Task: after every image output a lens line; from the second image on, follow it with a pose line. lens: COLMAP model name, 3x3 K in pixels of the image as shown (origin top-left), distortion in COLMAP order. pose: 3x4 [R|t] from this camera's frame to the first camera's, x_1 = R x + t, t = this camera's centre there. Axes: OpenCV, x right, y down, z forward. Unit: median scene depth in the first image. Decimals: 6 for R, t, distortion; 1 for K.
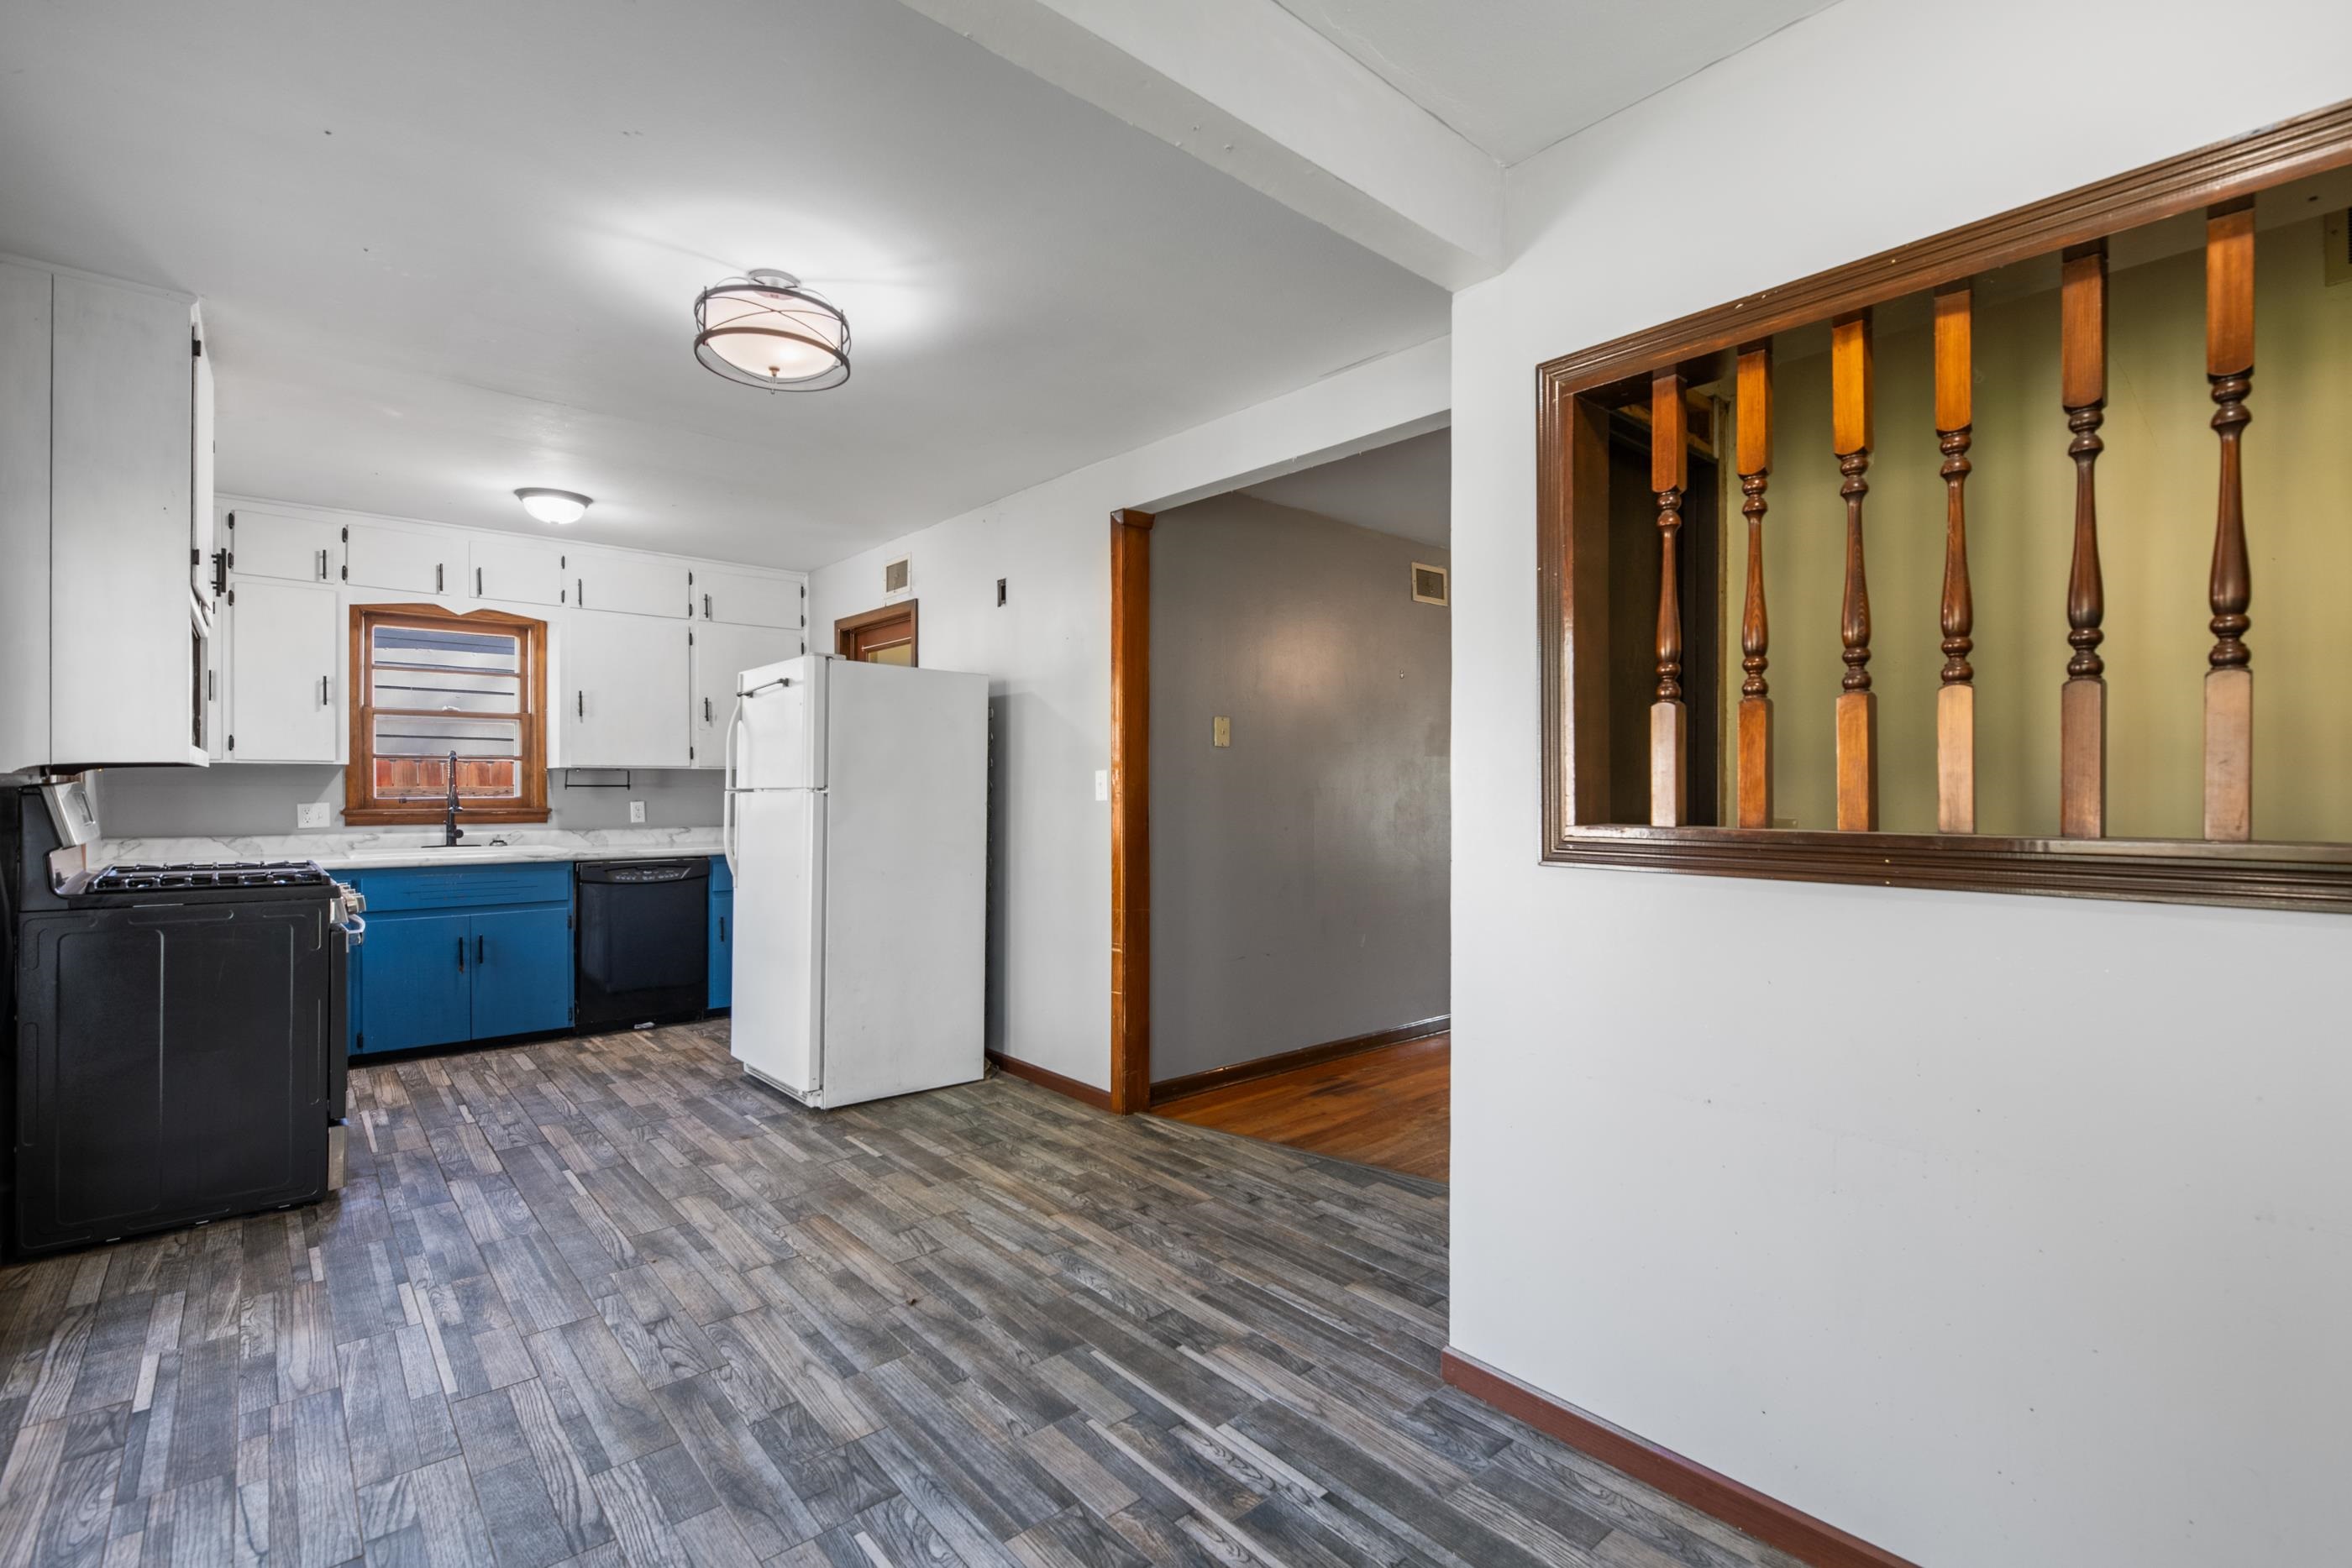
lens RADIAL K [[1054.5, 0, 1170.3], [0, 1054.5, 794.2], [0, 0, 1]] dist [-0.002277, -0.000523]
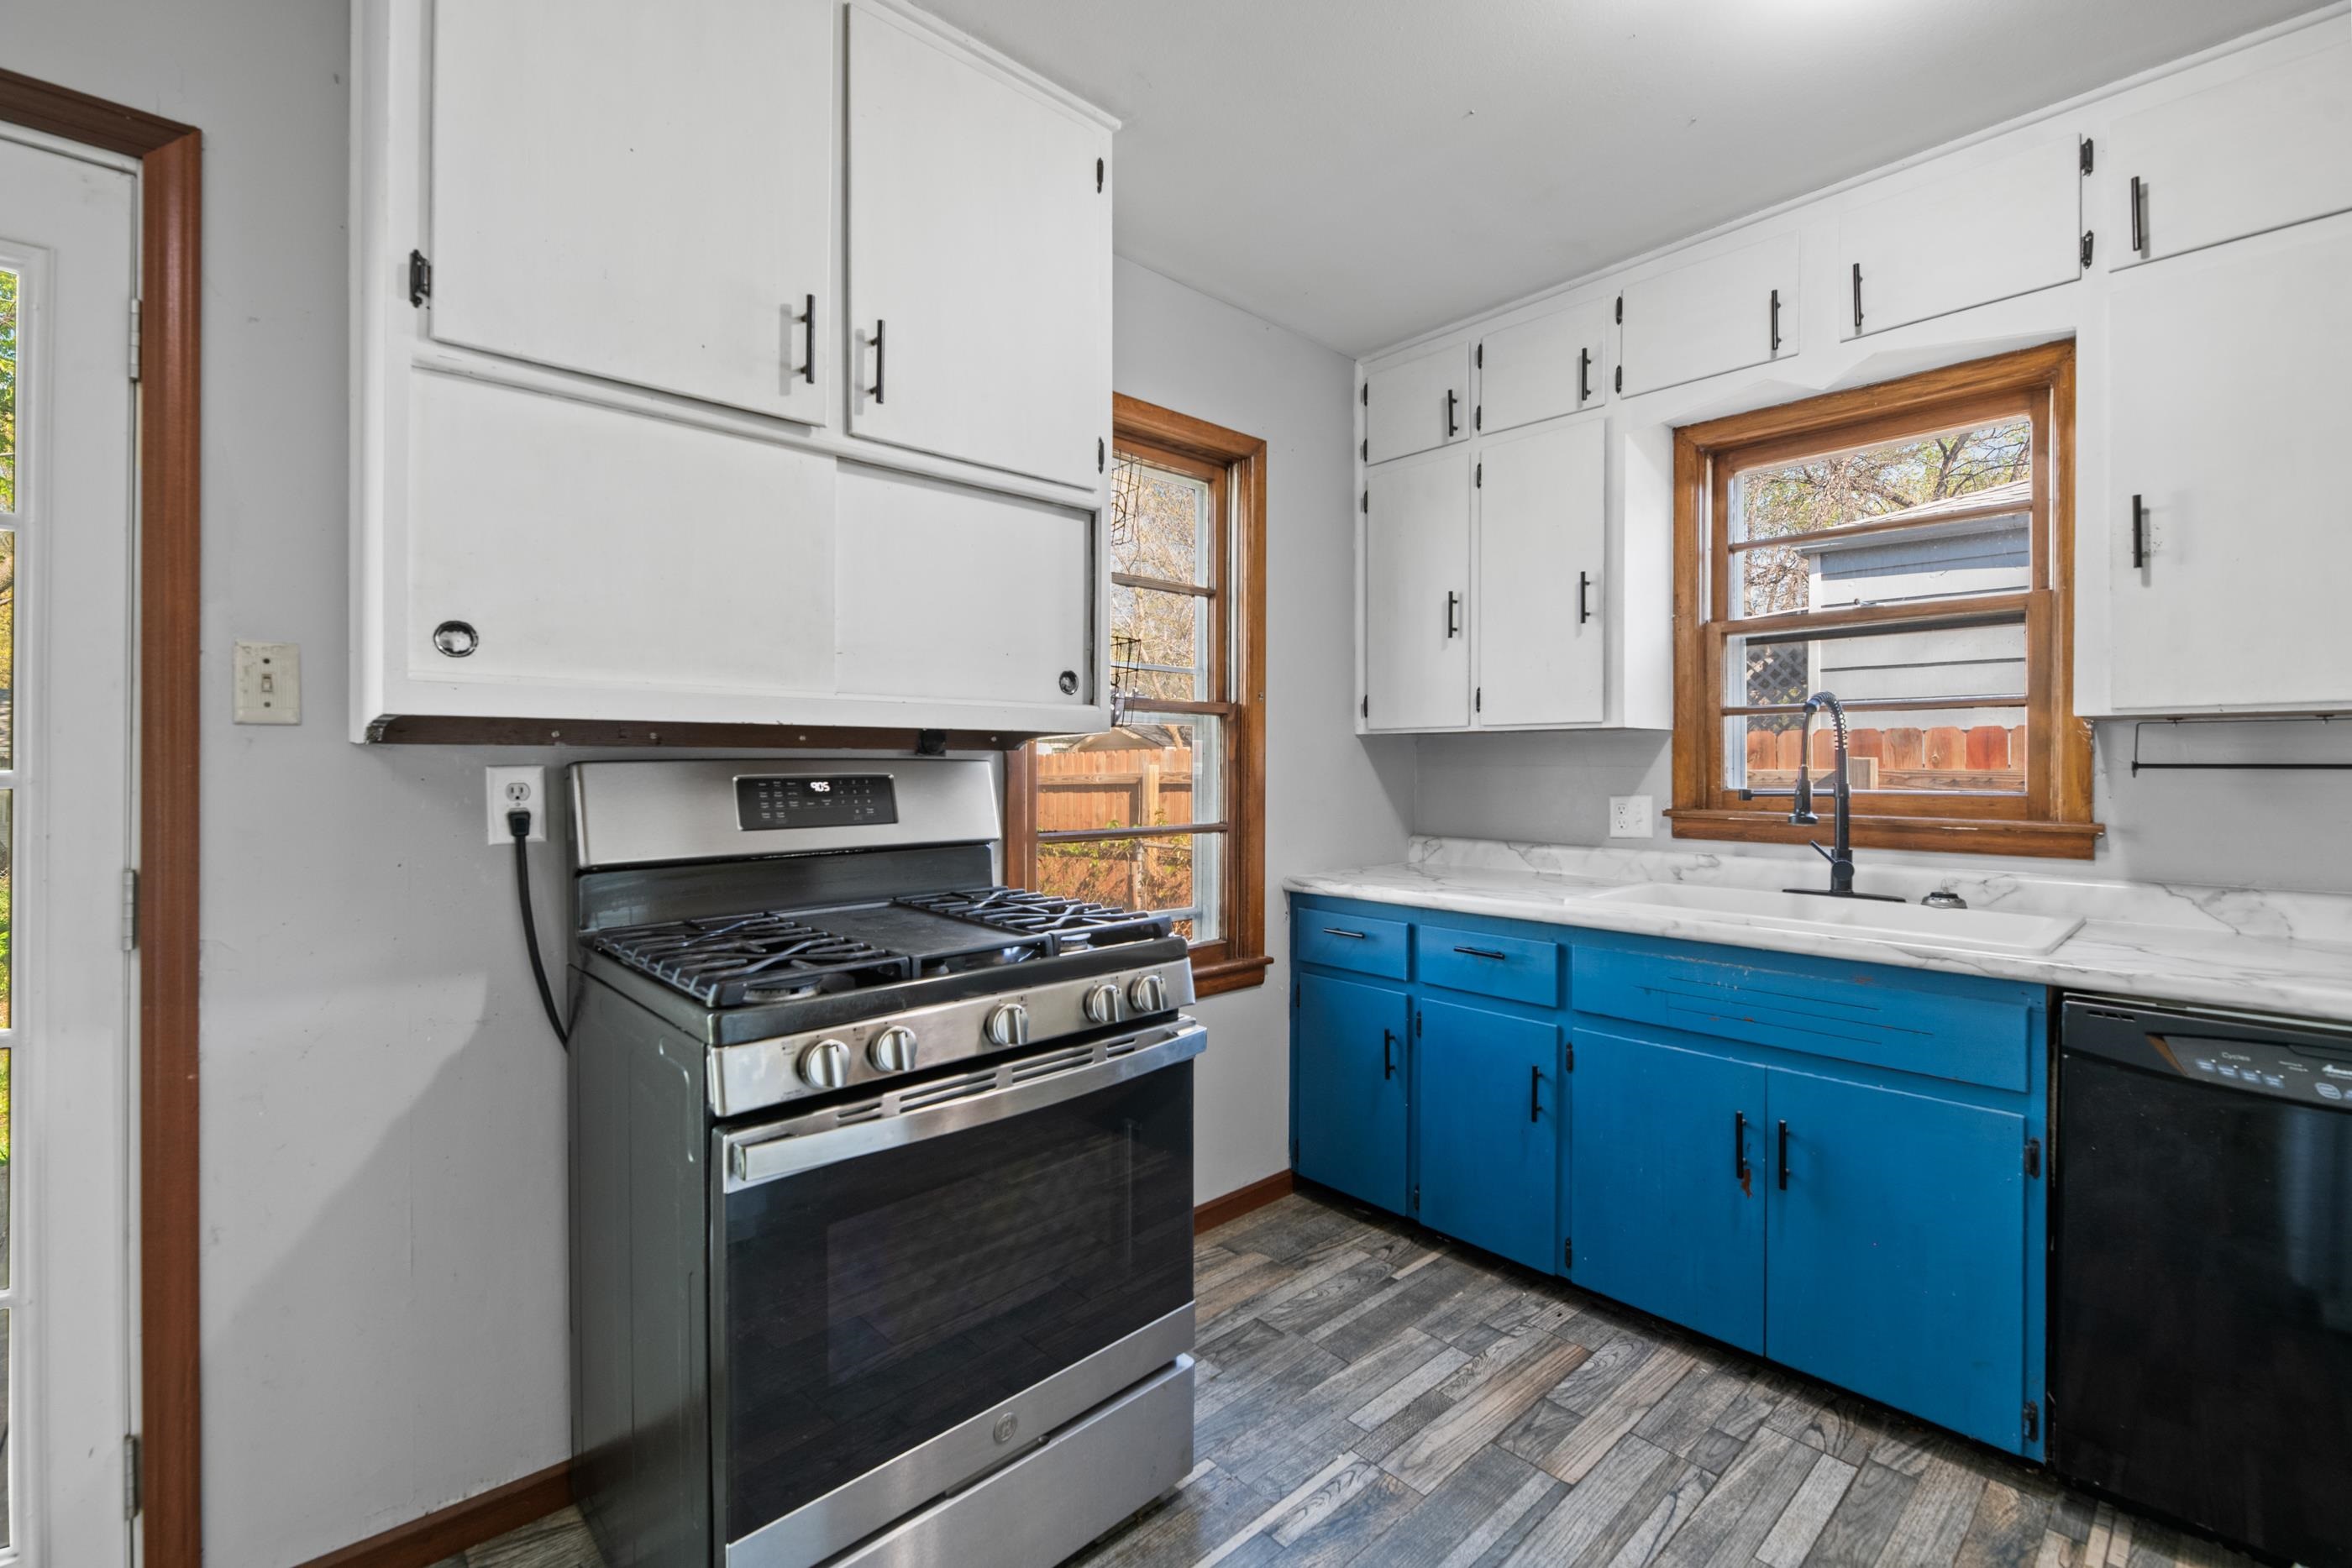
lens RADIAL K [[1011.6, 0, 1177.0], [0, 1011.6, 768.3], [0, 0, 1]] dist [-0.000730, -0.003017]
pose [[0.033185, 0.000786, -0.999449, -0.313521], [-0.009269, 0.999957, 0.000479, -0.005828], [0.999406, 0.009248, 0.033191, 0.895607]]
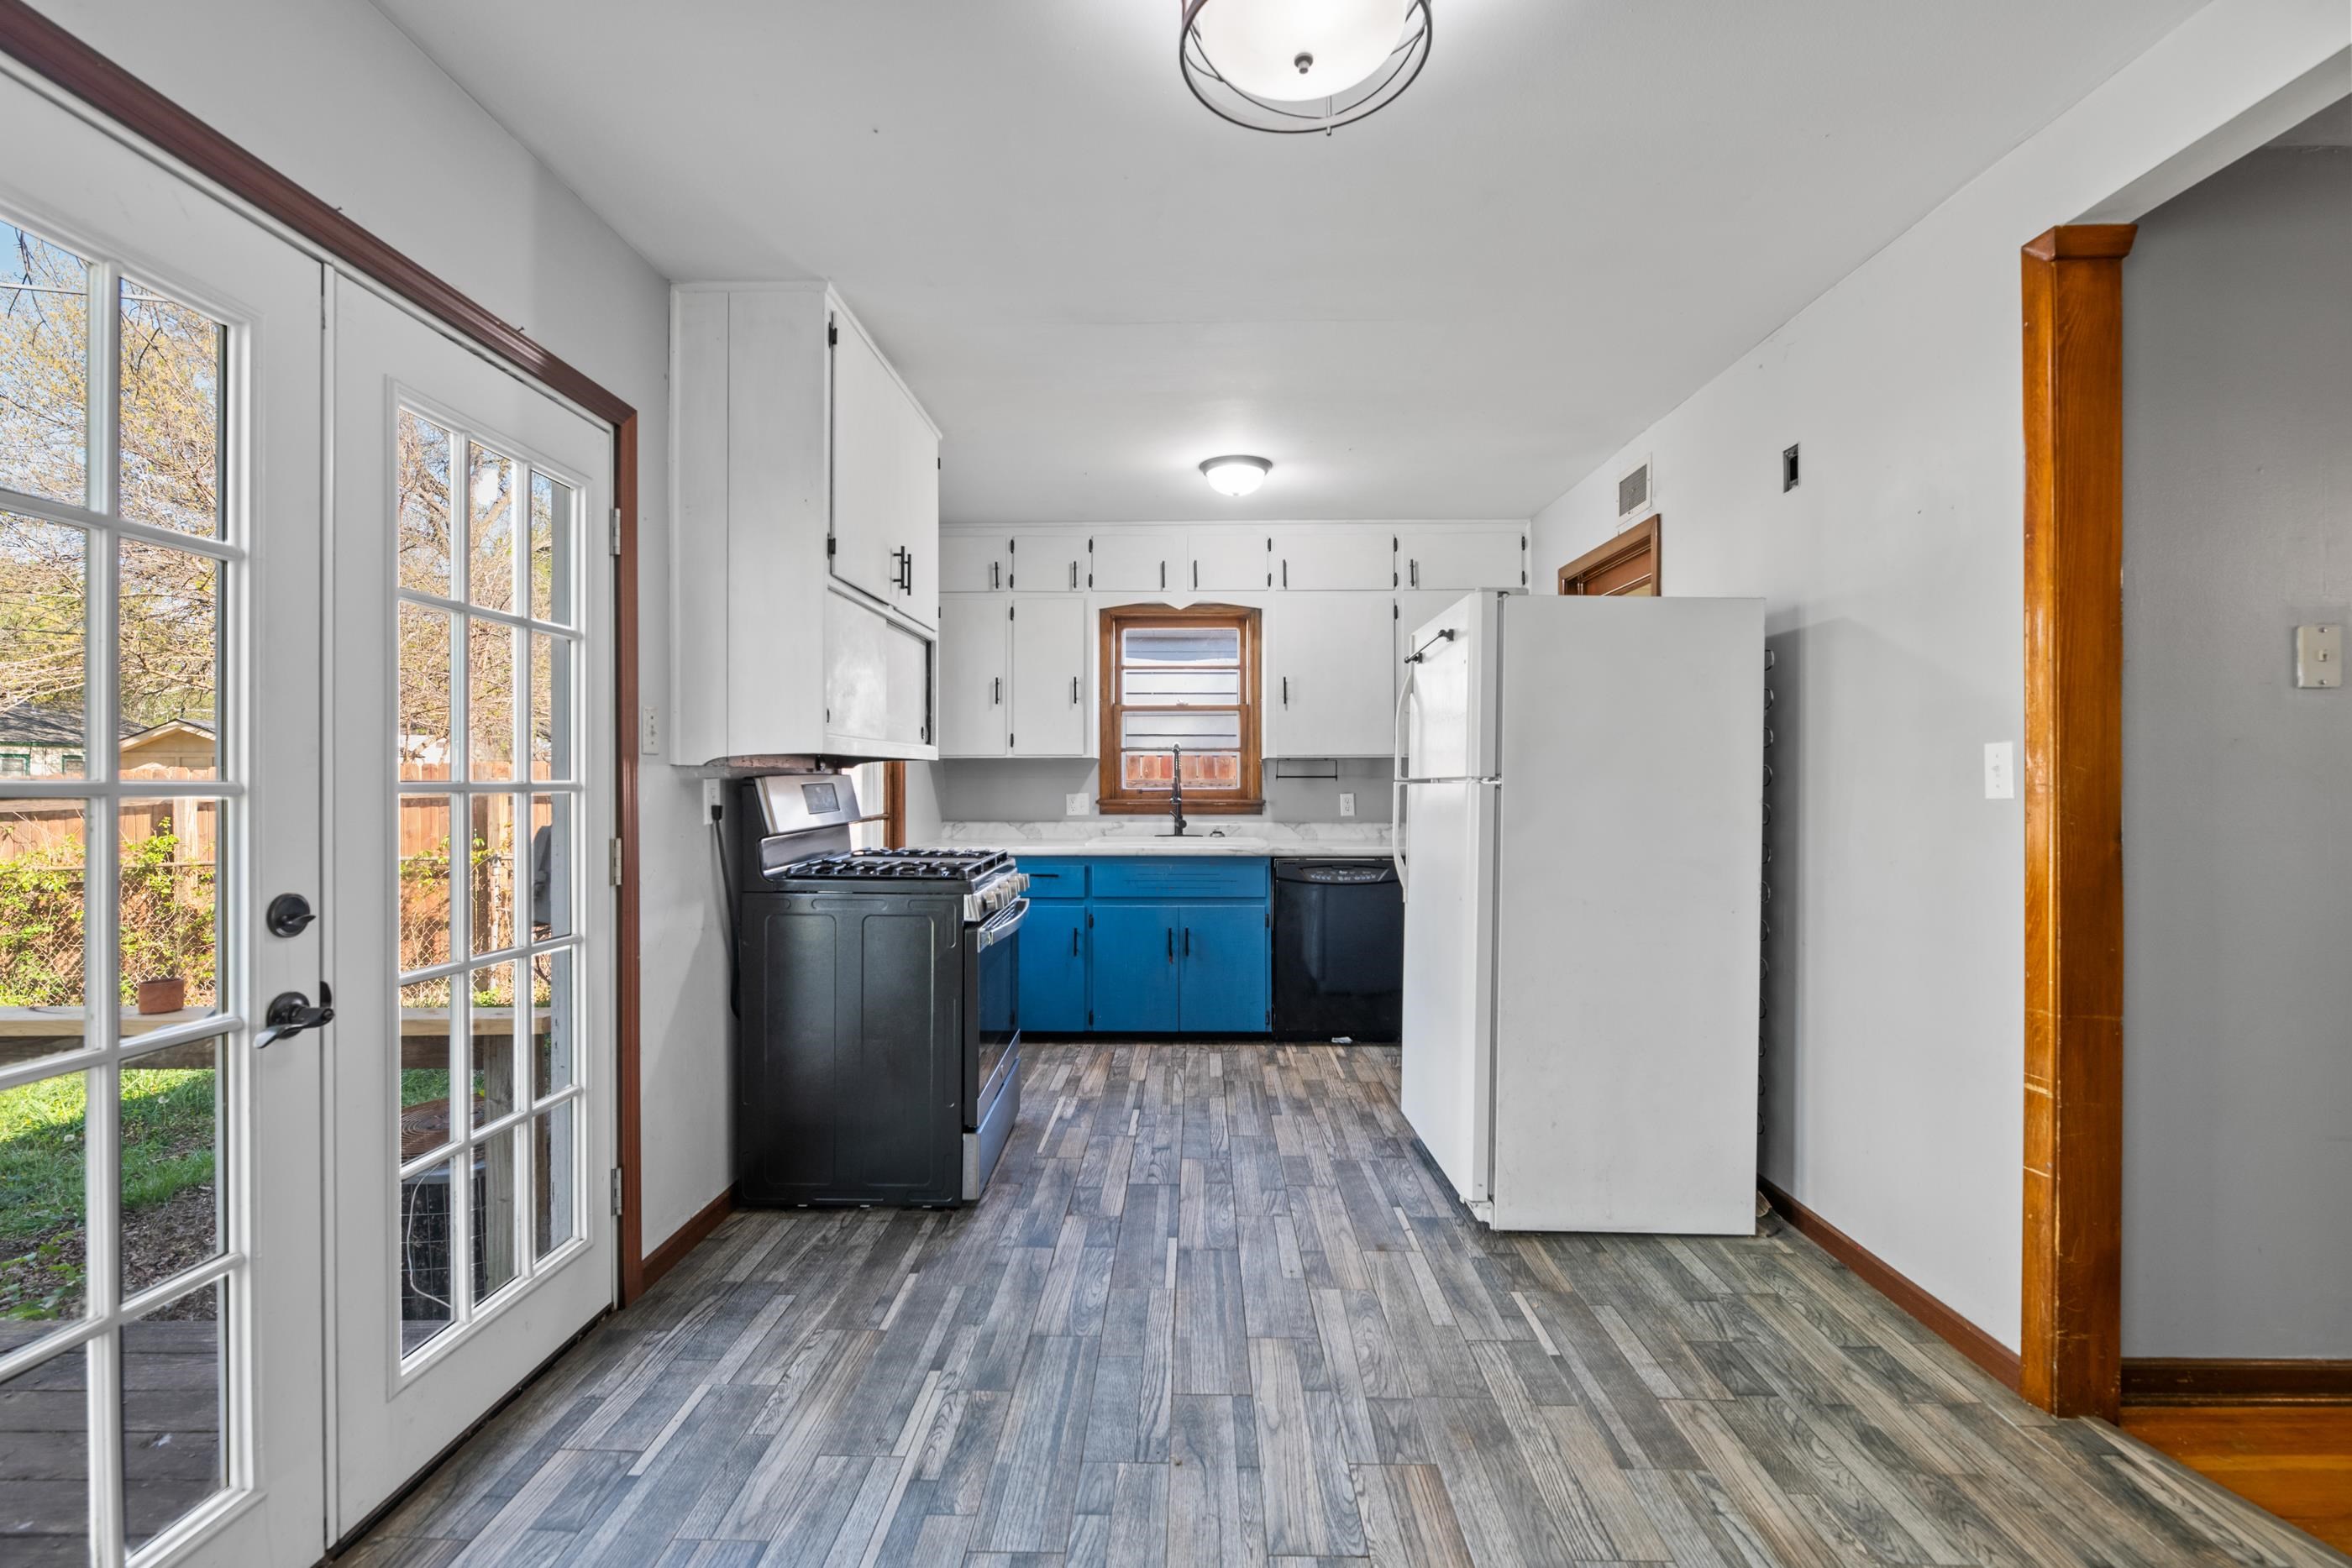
lens RADIAL K [[1003.0, 0, 1173.9], [0, 1003.0, 784.1], [0, 0, 1]] dist [-0.004368, -0.001024]
pose [[0.742562, 0.000521, -0.669778, -0.036839], [-0.001825, 0.999998, -0.001246, -0.000048], [0.669775, 0.002147, 0.742561, 0.348468]]
